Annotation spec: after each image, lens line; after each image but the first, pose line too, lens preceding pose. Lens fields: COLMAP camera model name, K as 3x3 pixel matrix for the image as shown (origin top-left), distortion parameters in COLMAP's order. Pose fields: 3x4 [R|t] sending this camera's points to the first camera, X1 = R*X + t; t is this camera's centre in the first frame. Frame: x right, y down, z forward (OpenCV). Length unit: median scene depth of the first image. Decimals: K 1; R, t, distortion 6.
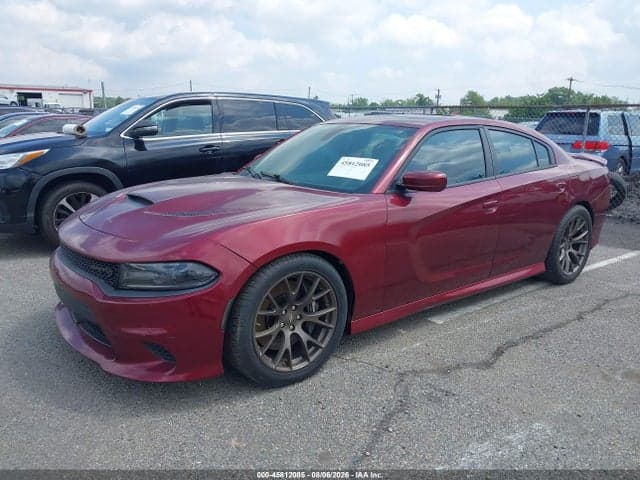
lens RADIAL K [[512.3, 0, 320.0], [0, 512.3, 240.0], [0, 0, 1]] dist [0.042632, -0.071432]
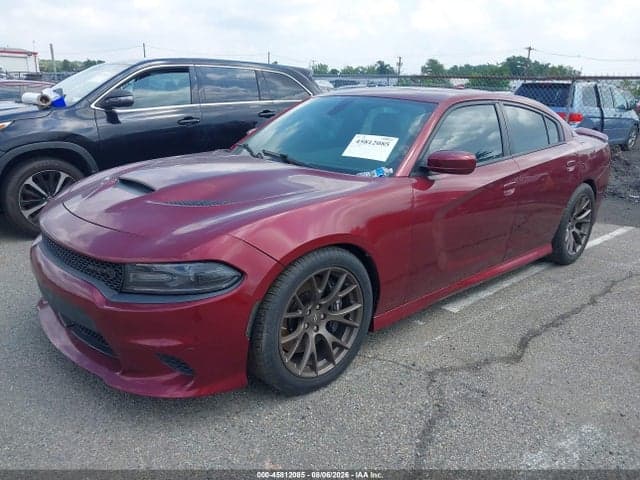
lens RADIAL K [[517.1, 0, 320.0], [0, 517.1, 240.0], [0, 0, 1]] dist [0.005525, -0.001869]
pose [[0.997056, -0.012643, 0.075623, -0.097478], [0.008208, 0.998244, 0.058670, -0.031958], [-0.076232, -0.057877, 0.995409, 0.088189]]
